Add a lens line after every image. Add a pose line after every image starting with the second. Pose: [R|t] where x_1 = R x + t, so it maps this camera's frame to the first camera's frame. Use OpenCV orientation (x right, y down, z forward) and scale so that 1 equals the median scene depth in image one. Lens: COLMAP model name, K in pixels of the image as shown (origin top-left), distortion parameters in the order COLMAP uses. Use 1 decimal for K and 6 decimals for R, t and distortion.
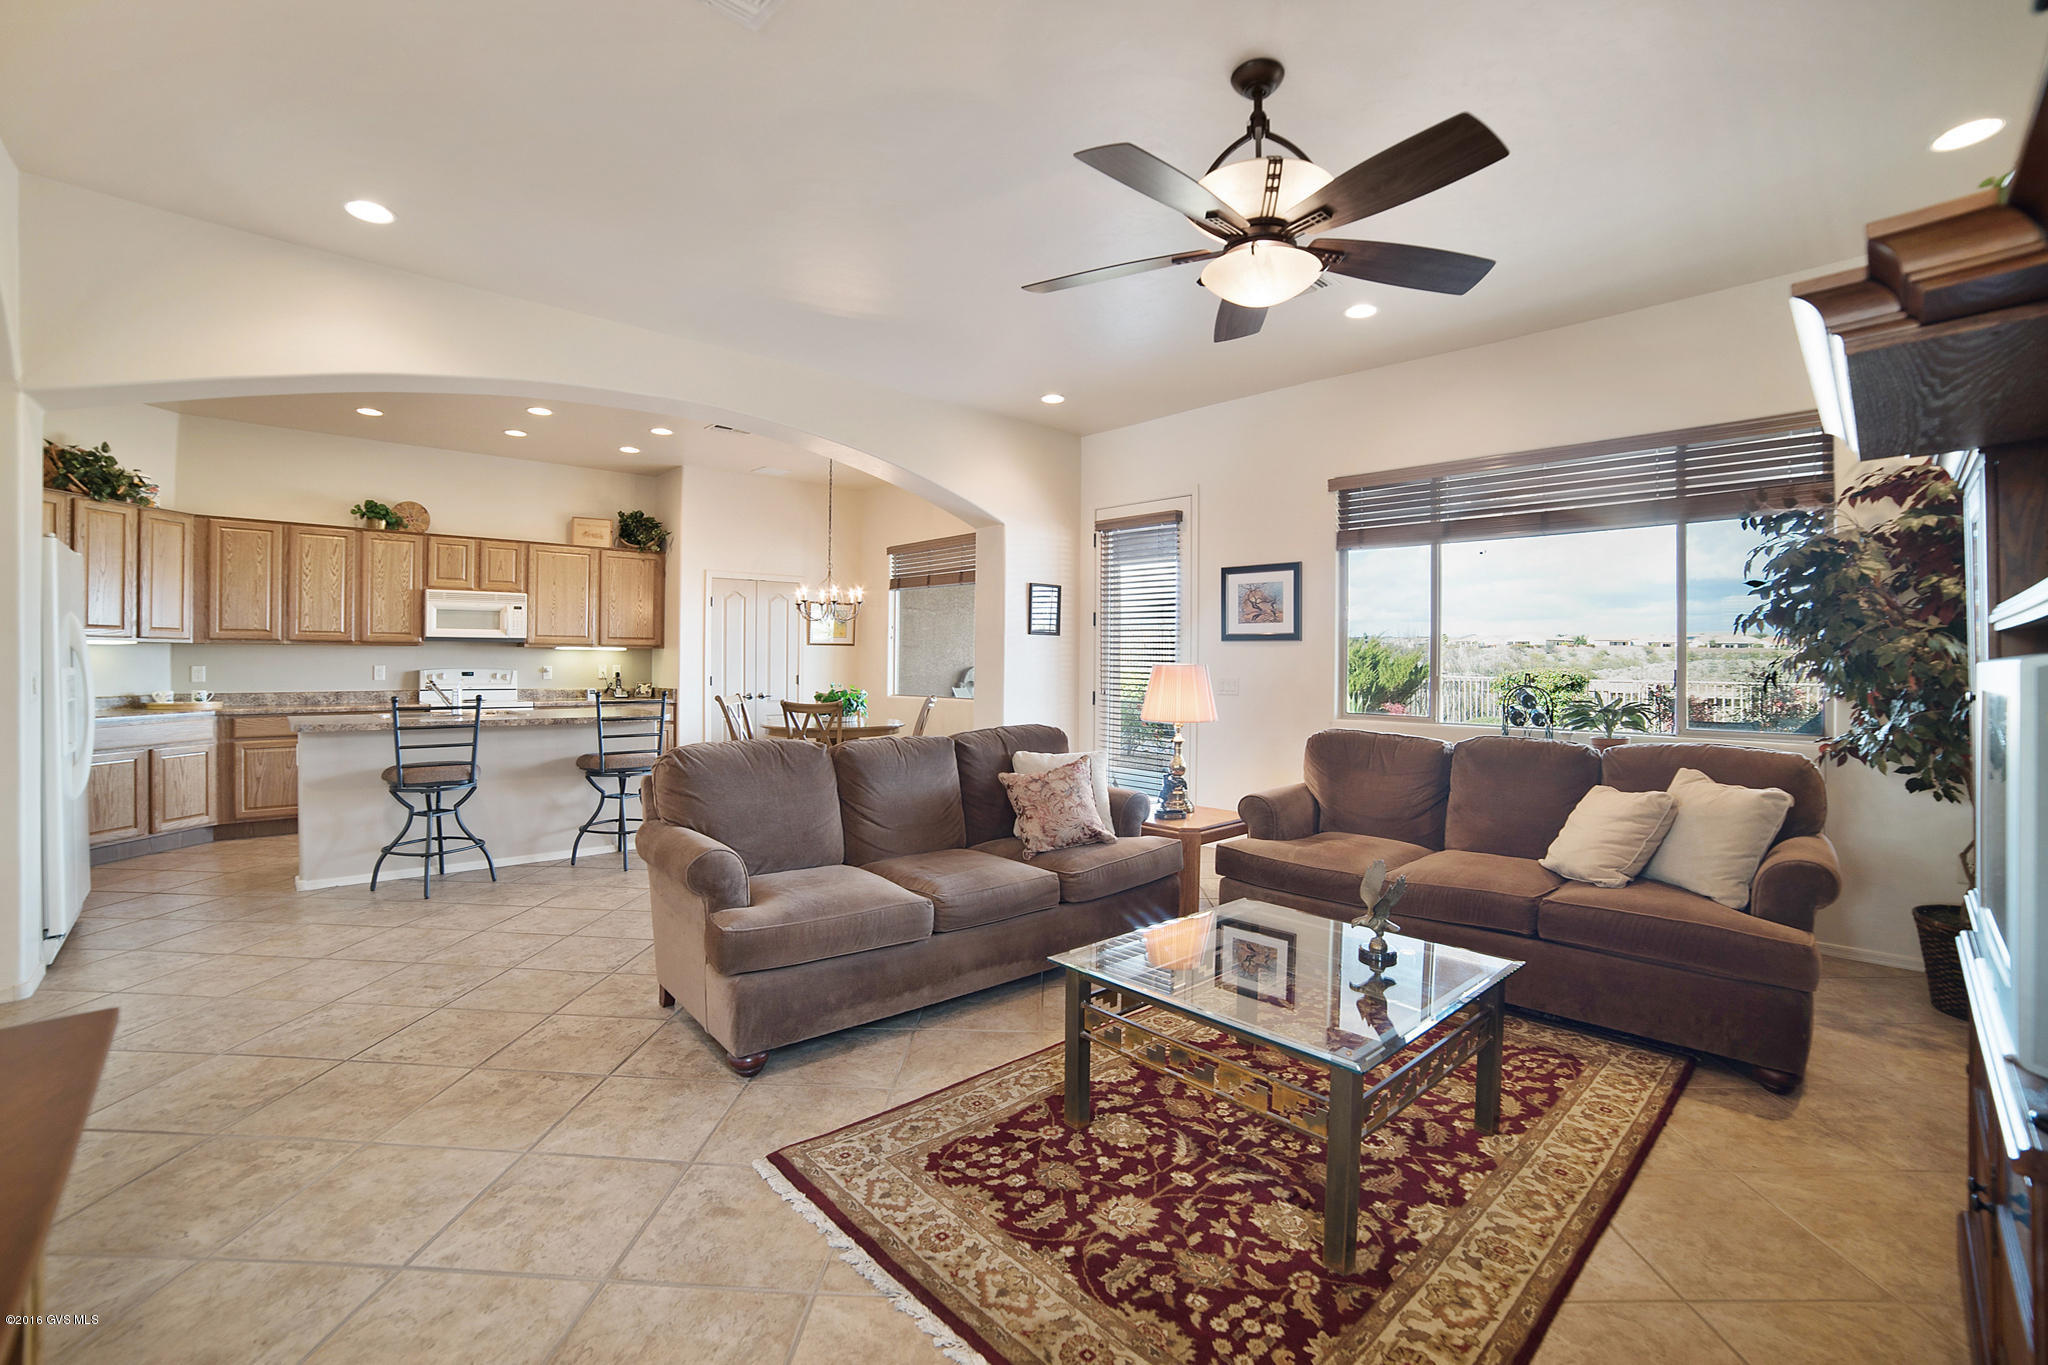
lens RADIAL K [[848.7, 0, 1021.5], [0, 848.7, 650.8], [0, 0, 1]] dist [-0.107055, 0.032863]
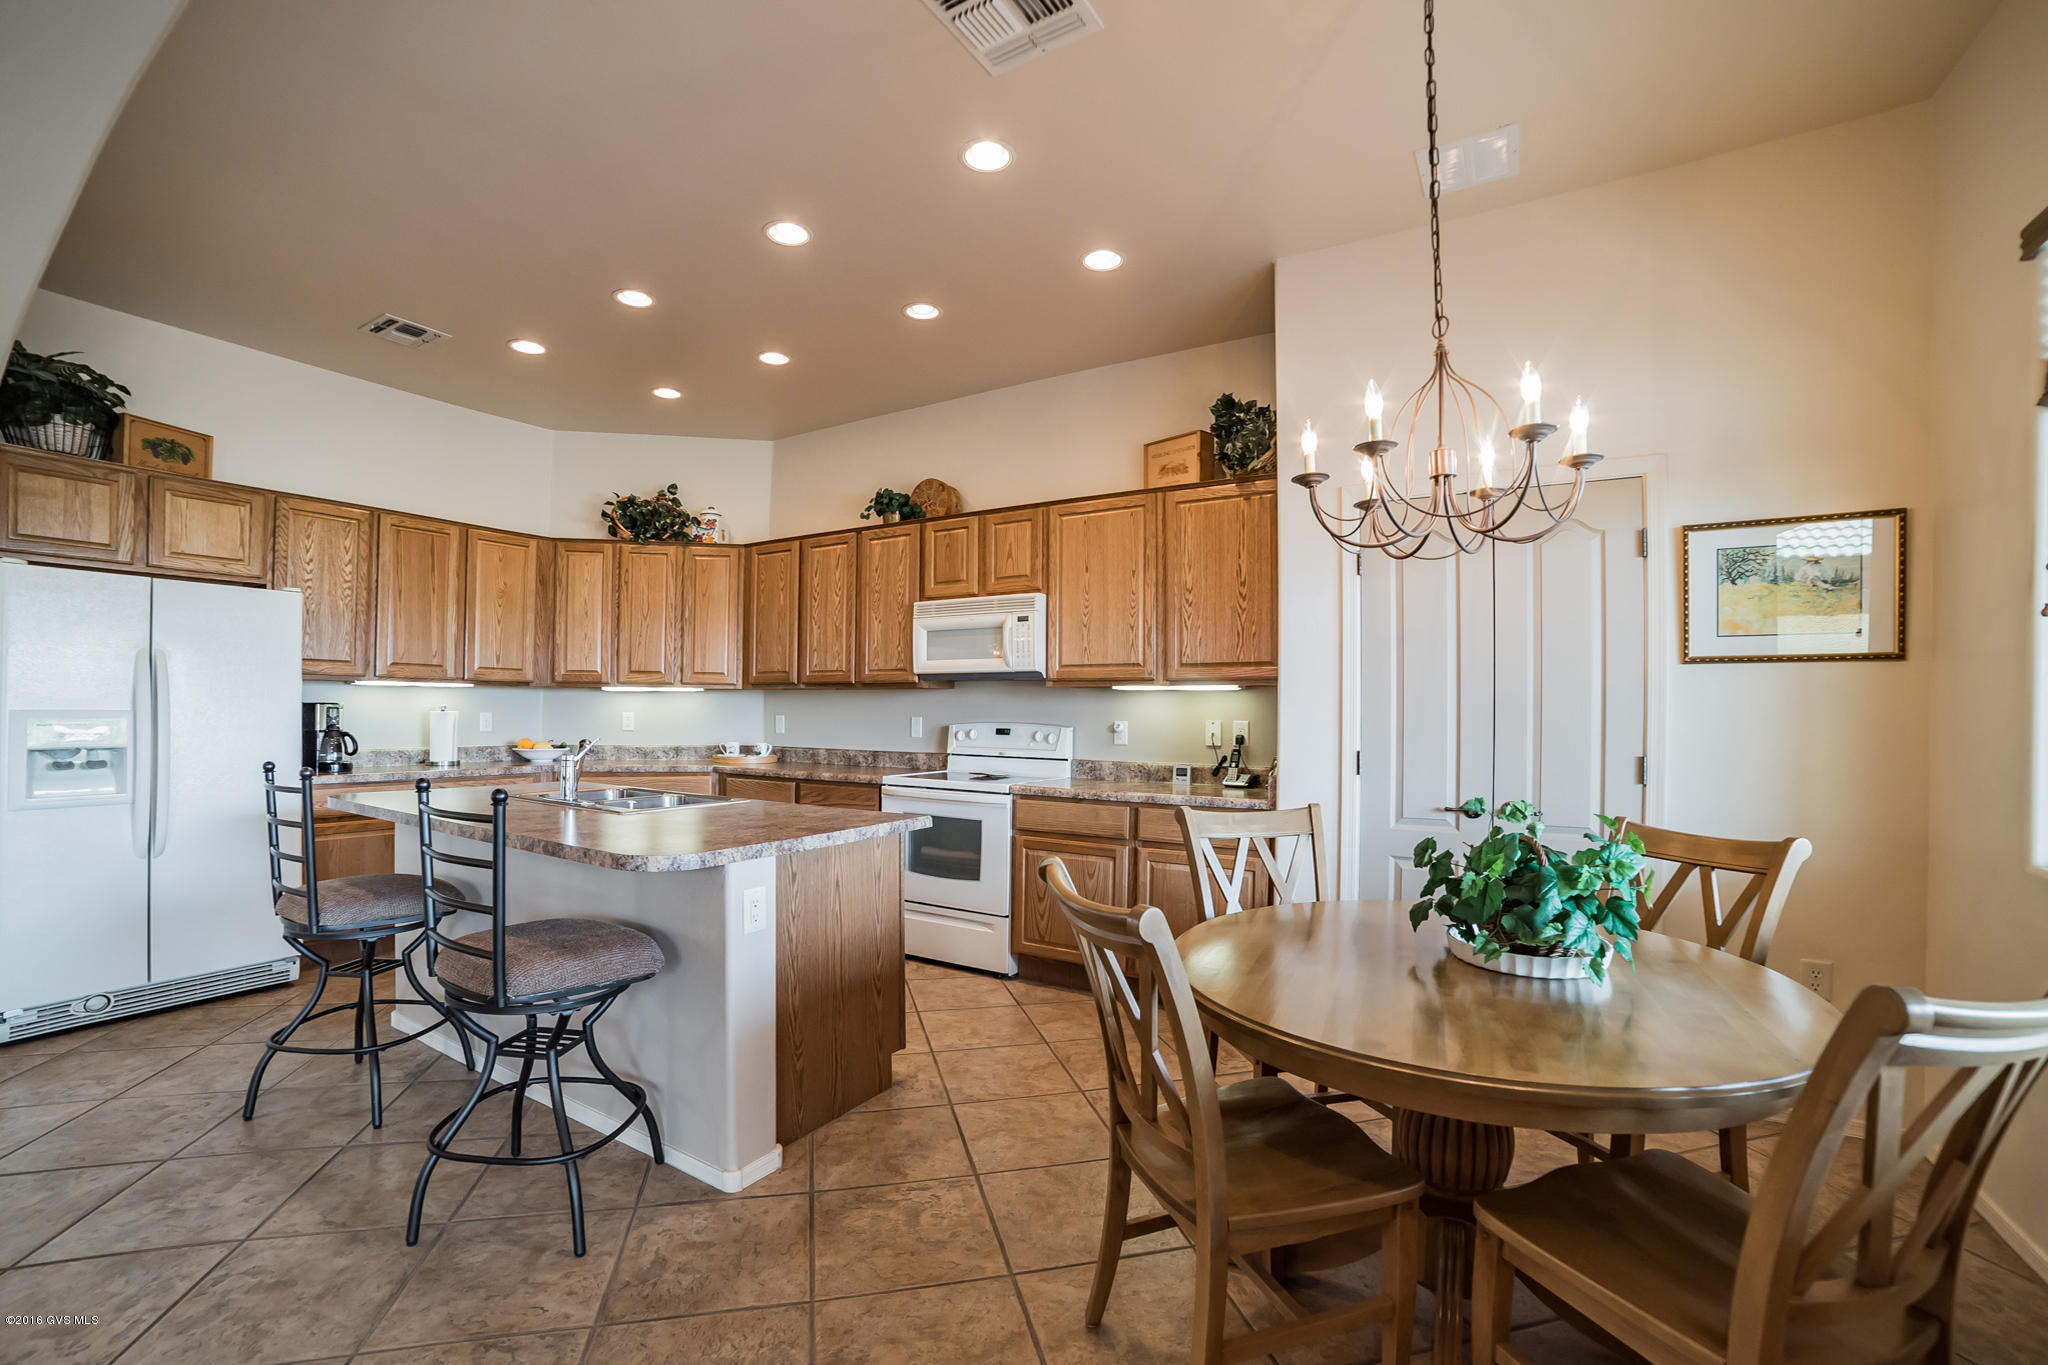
lens RADIAL K [[865.4, 0, 1011.1], [0, 865.4, 691.4], [0, 0, 1]] dist [-0.114982, 0.054616]
pose [[0.242642, -0.019676, -0.969916, -0.037711], [0.003140, 0.999805, -0.019496, 0.012253], [0.970111, 0.001685, 0.242657, 1.016965]]
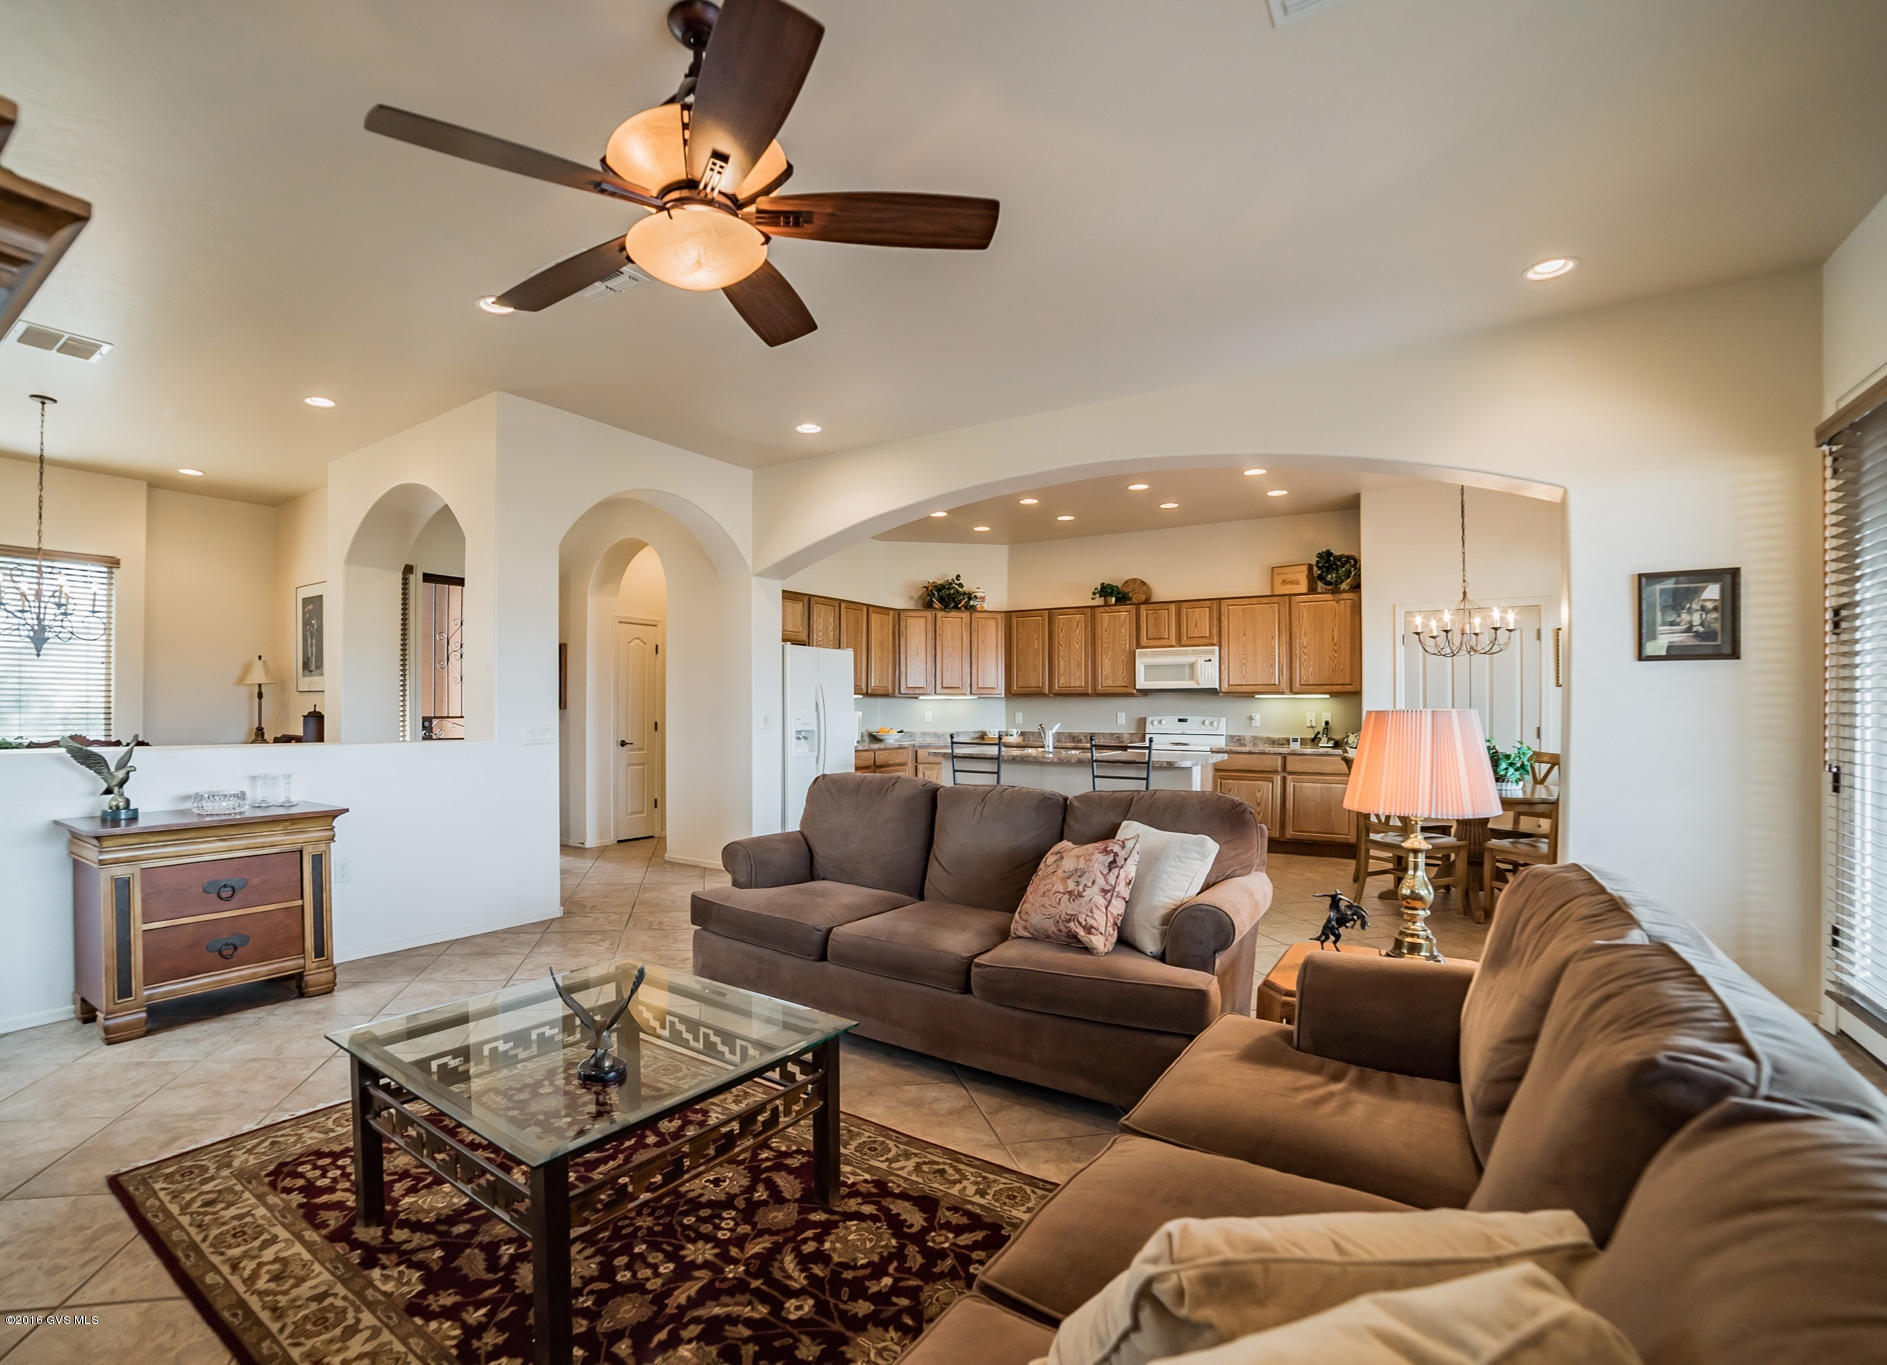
lens RADIAL K [[871.7, 0, 904.1], [0, 871.7, 693.2], [0, 0, 1]] dist [-0.021113, 0.000664]
pose [[0.229093, -0.016130, -0.973271, 0.504544], [0.010708, 0.999844, -0.014050, 0.003828], [0.973346, -0.007203, 0.229230, 0.408817]]
